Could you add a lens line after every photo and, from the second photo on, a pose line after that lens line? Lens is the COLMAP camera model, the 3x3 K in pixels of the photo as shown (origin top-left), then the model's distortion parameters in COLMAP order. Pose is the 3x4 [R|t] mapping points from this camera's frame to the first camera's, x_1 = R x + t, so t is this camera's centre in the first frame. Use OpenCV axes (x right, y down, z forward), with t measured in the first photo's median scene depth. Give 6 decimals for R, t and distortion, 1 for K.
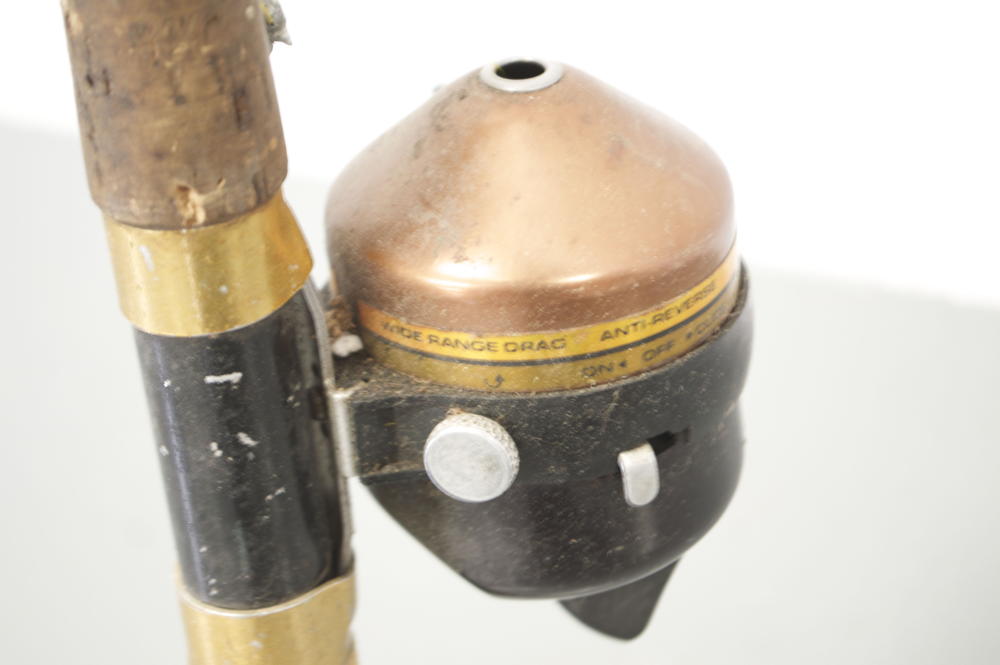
lens RADIAL K [[2223.2, 0, 501.5], [0, 2223.2, 338.2], [0, 0, 1]] dist [0.005426, 0.000000]
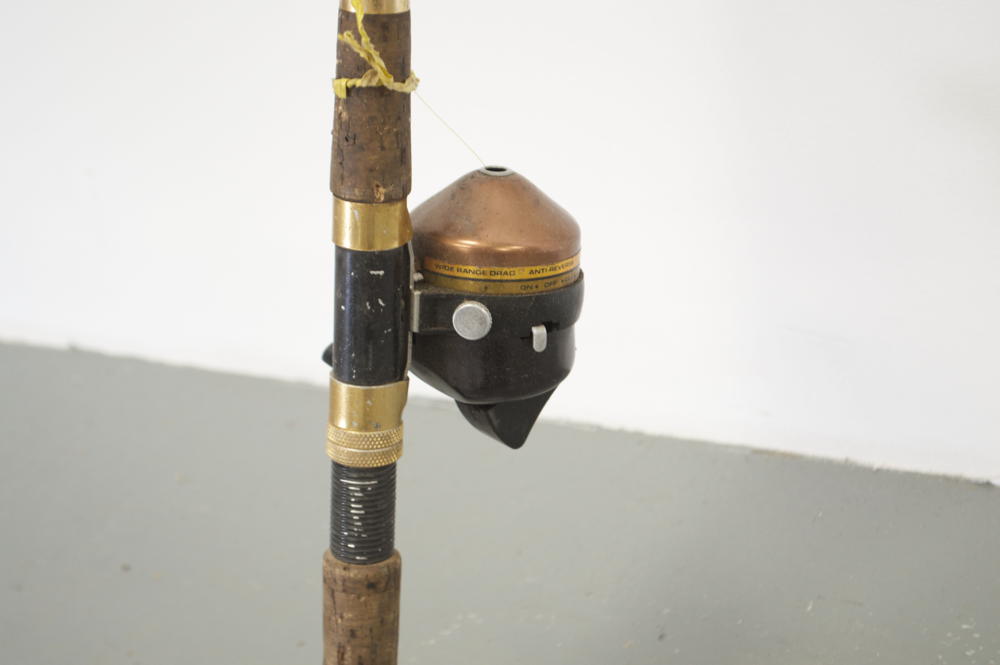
lens RADIAL K [[2223.2, 0, 497.8], [0, 2223.2, 332.4], [0, 0, 1]] dist [0.005426, 0.000000]
pose [[0.986245, 0.076048, 0.146760, -0.335957], [-0.042939, 0.975270, -0.216807, 0.583297], [-0.159618, 0.207523, 0.965120, -1.302126]]
